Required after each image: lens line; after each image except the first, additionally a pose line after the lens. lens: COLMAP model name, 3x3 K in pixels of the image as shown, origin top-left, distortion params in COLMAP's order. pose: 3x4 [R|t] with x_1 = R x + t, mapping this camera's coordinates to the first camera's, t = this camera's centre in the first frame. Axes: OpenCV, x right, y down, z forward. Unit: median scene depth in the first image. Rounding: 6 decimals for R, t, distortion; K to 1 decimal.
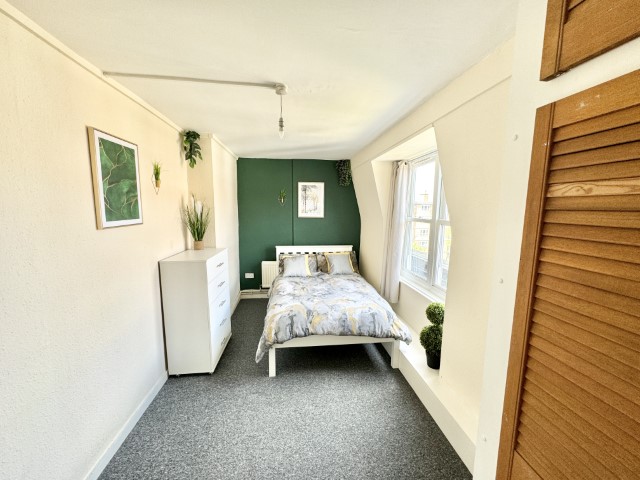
lens RADIAL K [[254.7, 0, 320.0], [0, 254.7, 240.0], [0, 0, 1]] dist [-0.001237, 0.000332]
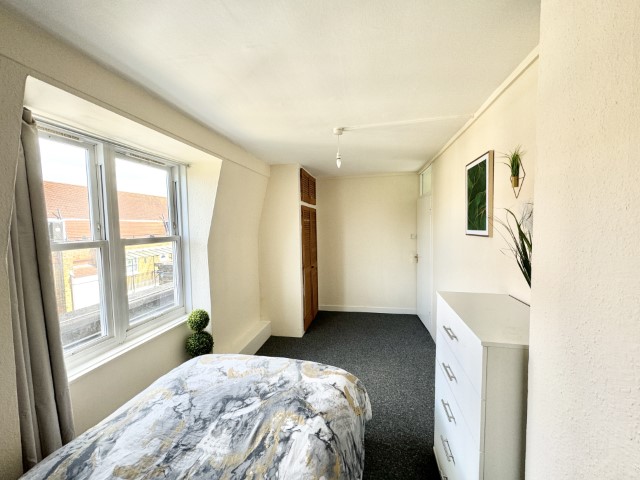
lens RADIAL K [[254.7, 0, 320.0], [0, 254.7, 240.0], [0, 0, 1]] dist [-0.001237, 0.000332]
pose [[-0.950479, -0.009264, 0.310650, -0.320472], [0.049088, 0.982534, 0.179490, -0.190287], [-0.306887, 0.185851, -0.933424, 1.588345]]
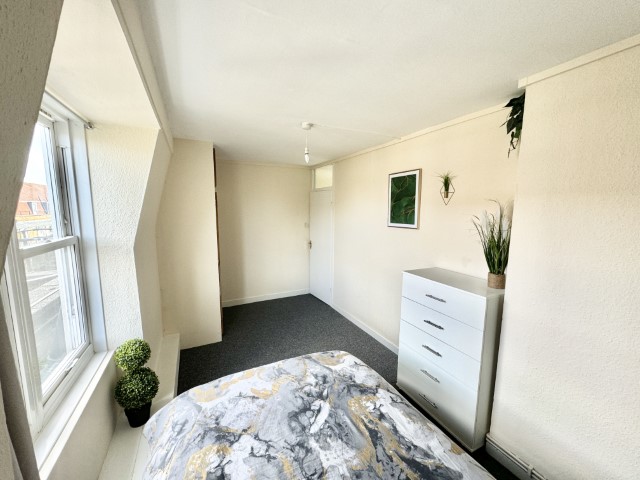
lens RADIAL K [[254.7, 0, 320.0], [0, 254.7, 240.0], [0, 0, 1]] dist [-0.001237, 0.000332]
pose [[-0.941927, 0.028567, -0.334600, 0.162840], [-0.055710, 0.969277, 0.239582, -0.229214], [0.331164, 0.244309, -0.911396, 1.594072]]
